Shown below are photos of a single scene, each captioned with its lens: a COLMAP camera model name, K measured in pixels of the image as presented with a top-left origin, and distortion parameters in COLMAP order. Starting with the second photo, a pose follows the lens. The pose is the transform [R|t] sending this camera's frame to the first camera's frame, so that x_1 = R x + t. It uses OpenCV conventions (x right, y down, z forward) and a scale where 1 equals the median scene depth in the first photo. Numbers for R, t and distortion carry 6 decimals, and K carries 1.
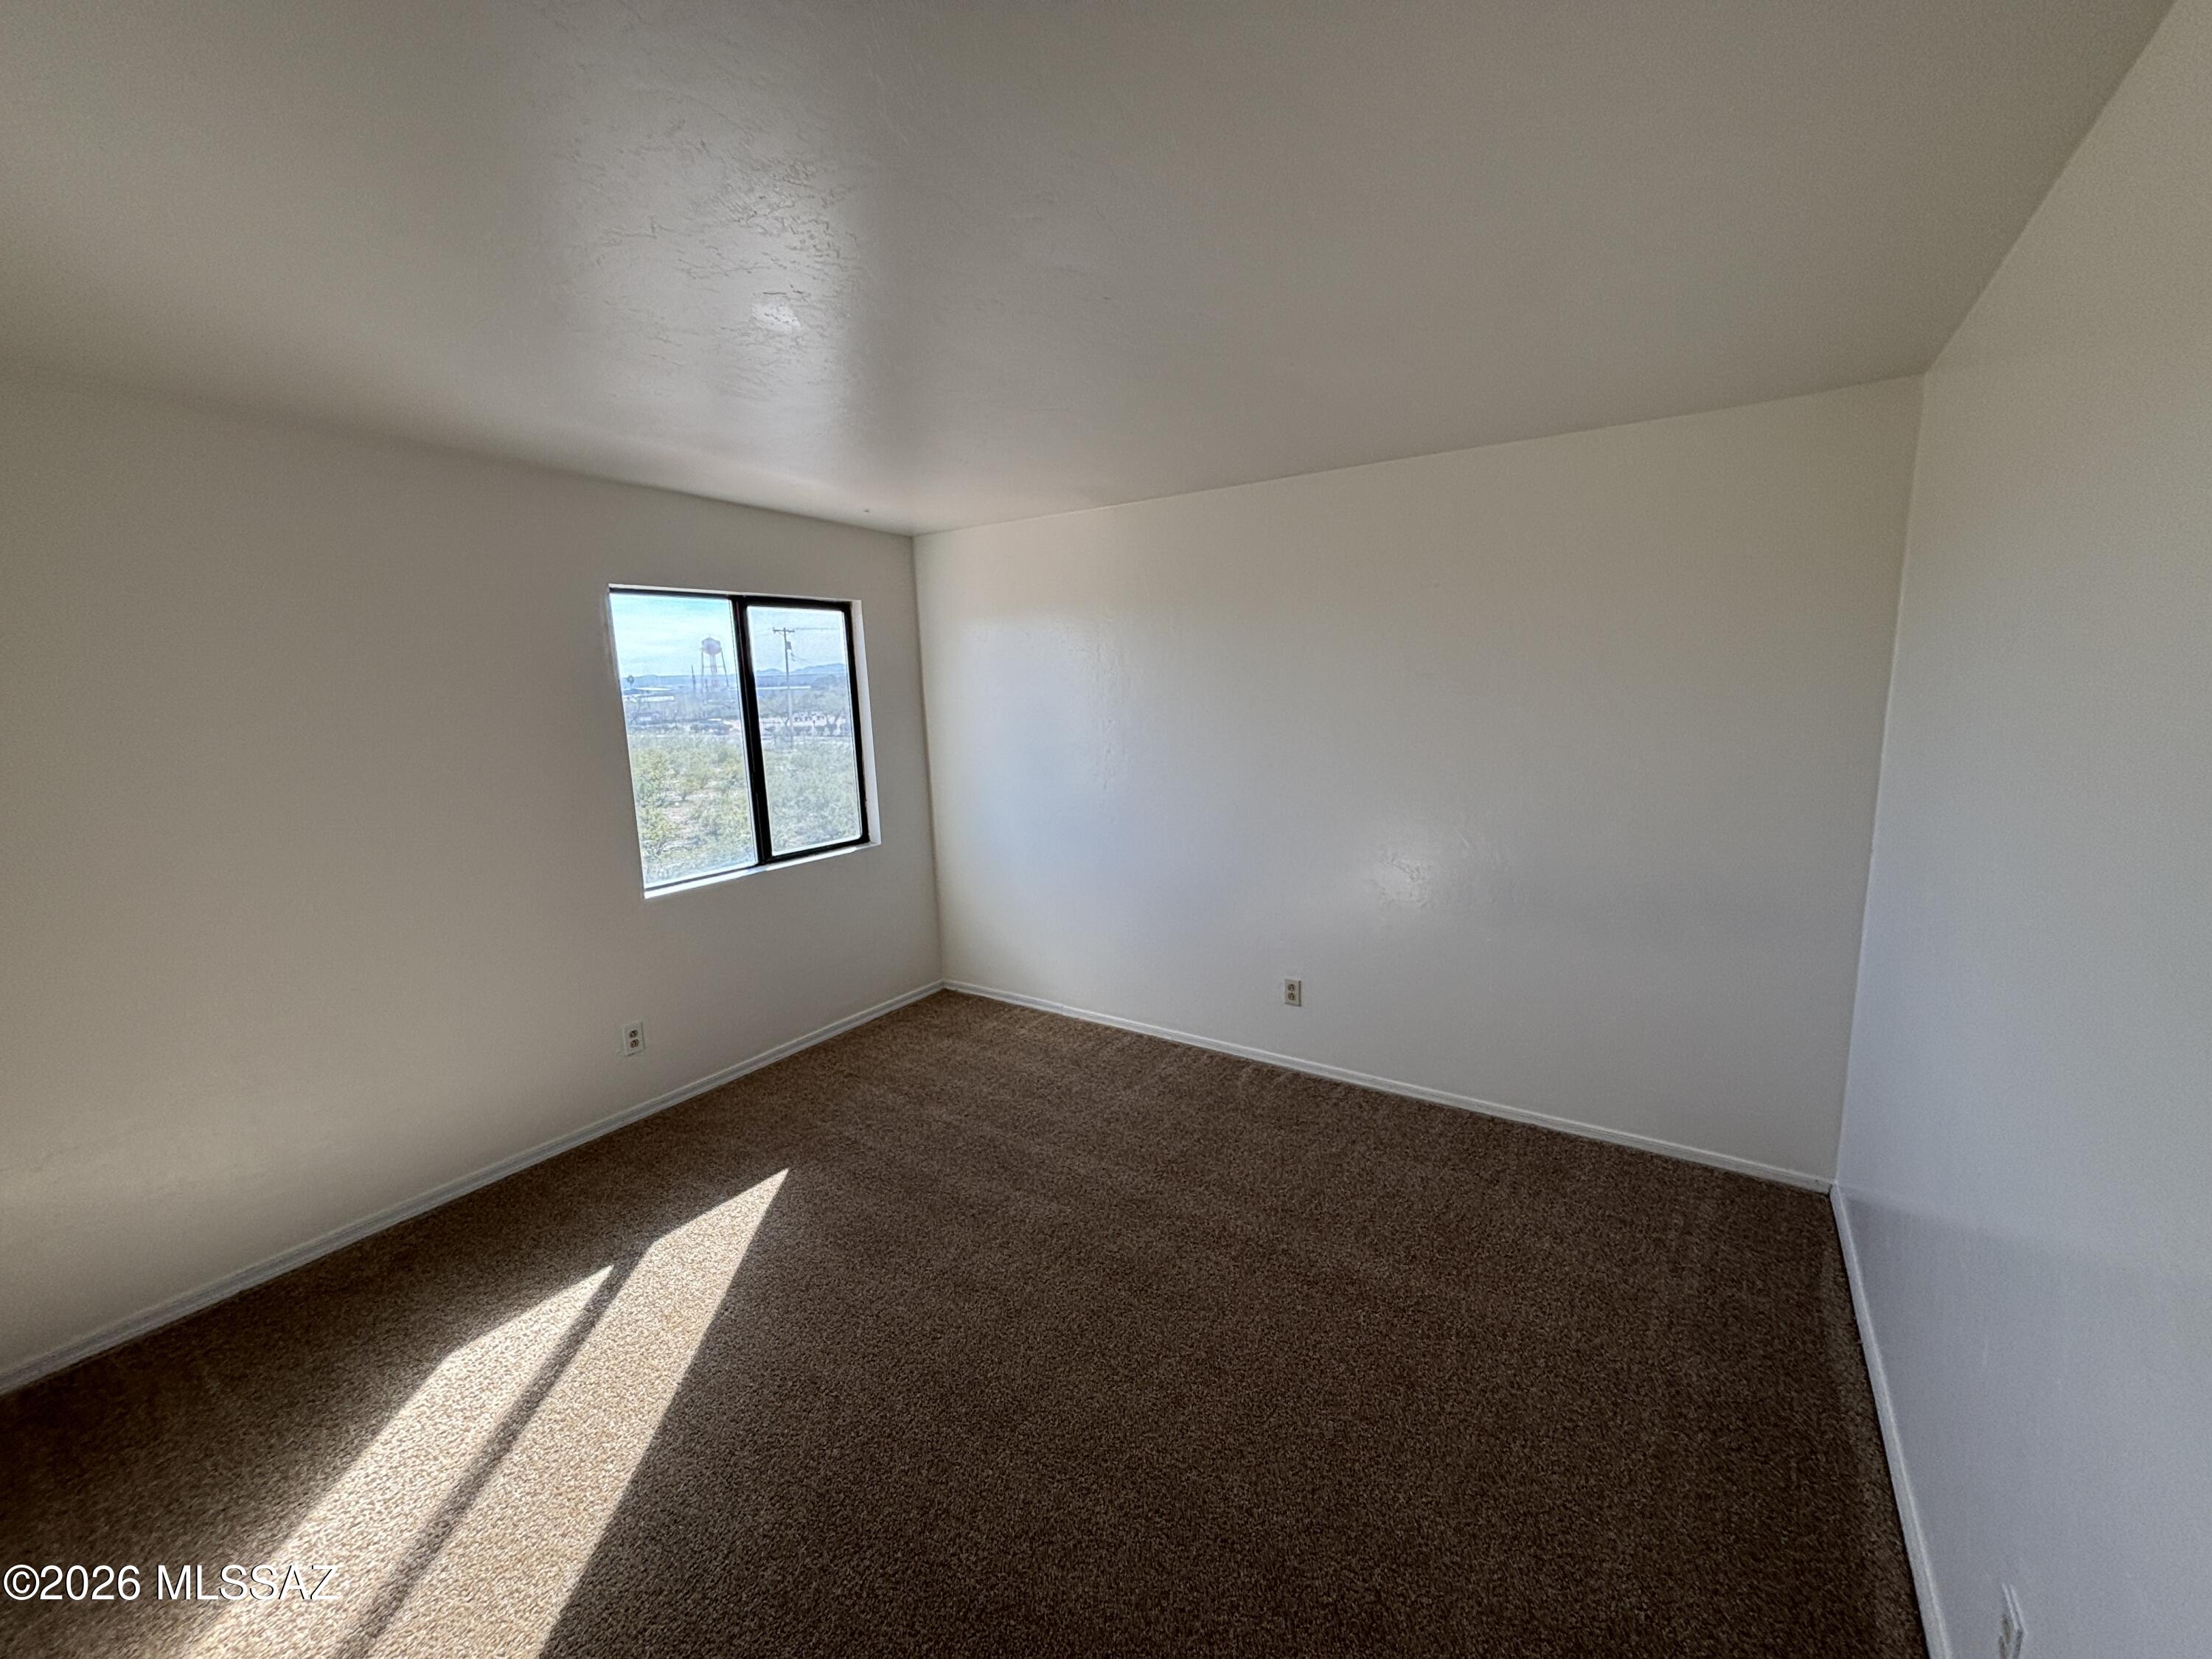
lens RADIAL K [[891.4, 0, 1114.2], [0, 891.4, 840.1], [0, 0, 1]] dist [-0.000491, 0.000122]
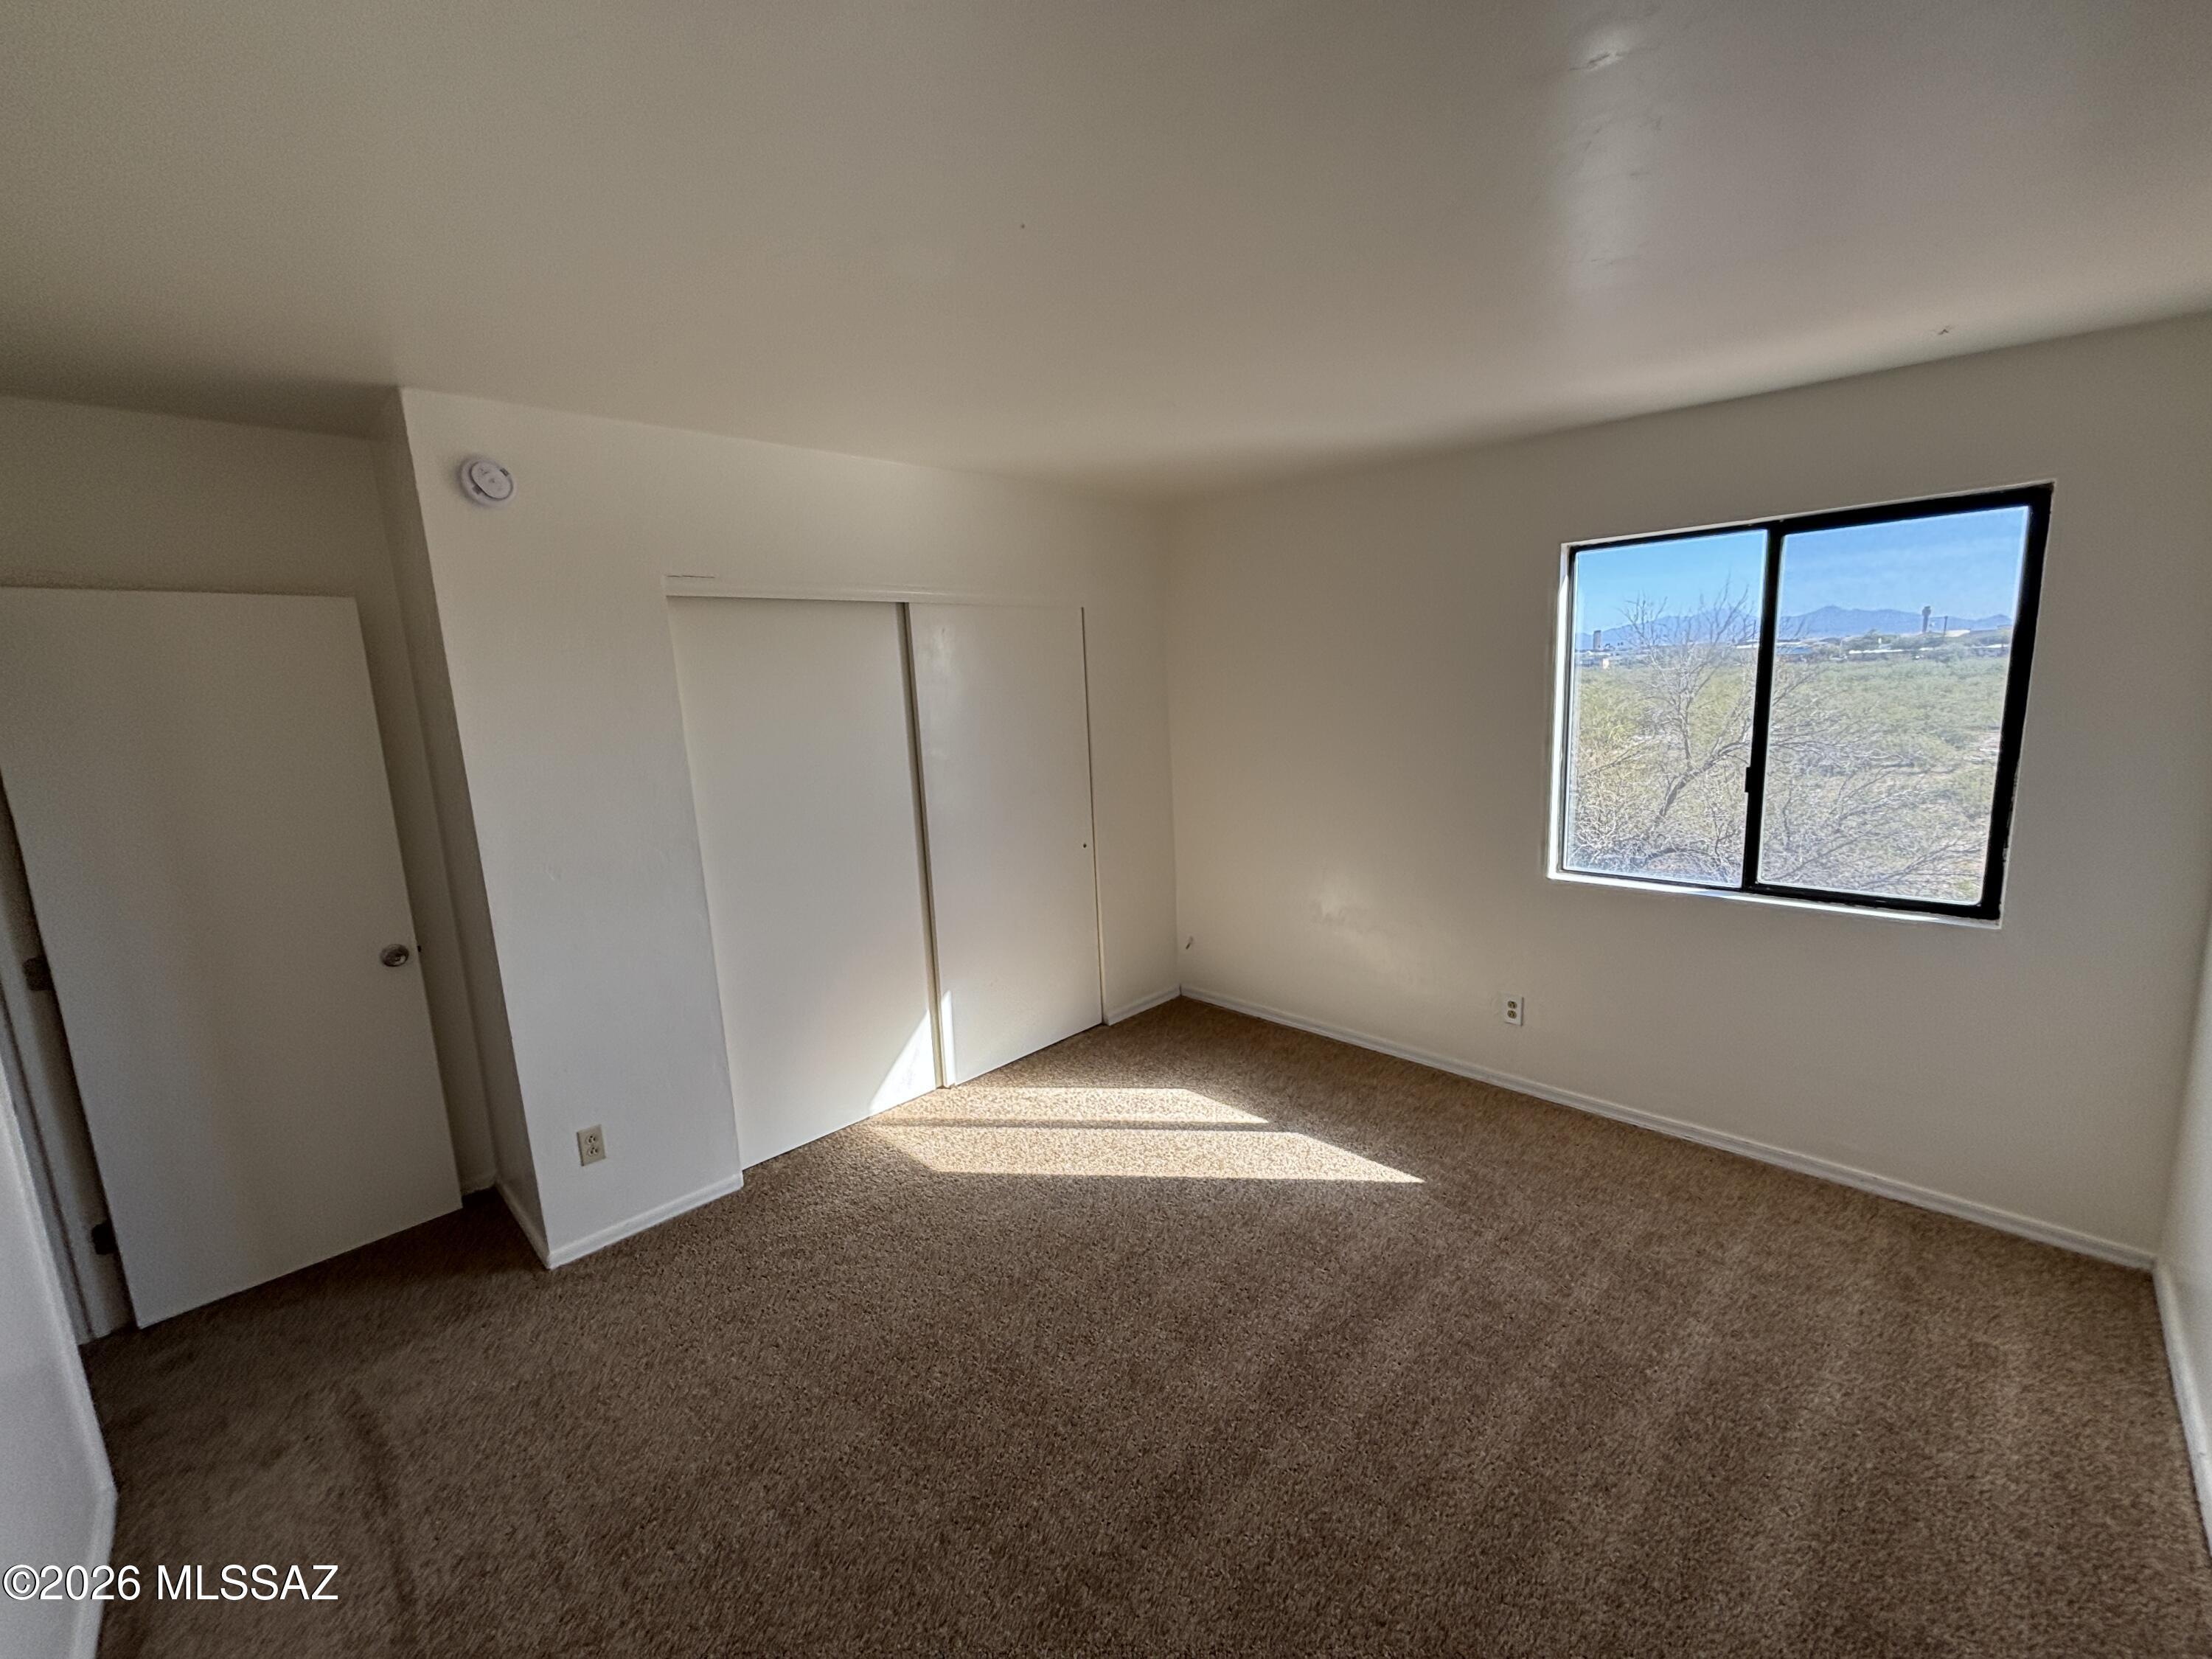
lens RADIAL K [[891.4, 0, 1126.1], [0, 891.4, 826.5], [0, 0, 1]] dist [-0.000491, 0.000122]
pose [[-0.183142, 0.213285, -0.959671, 0.416270], [-0.123185, 0.963509, 0.237646, -0.144289], [0.975338, 0.161740, -0.150186, 0.644526]]
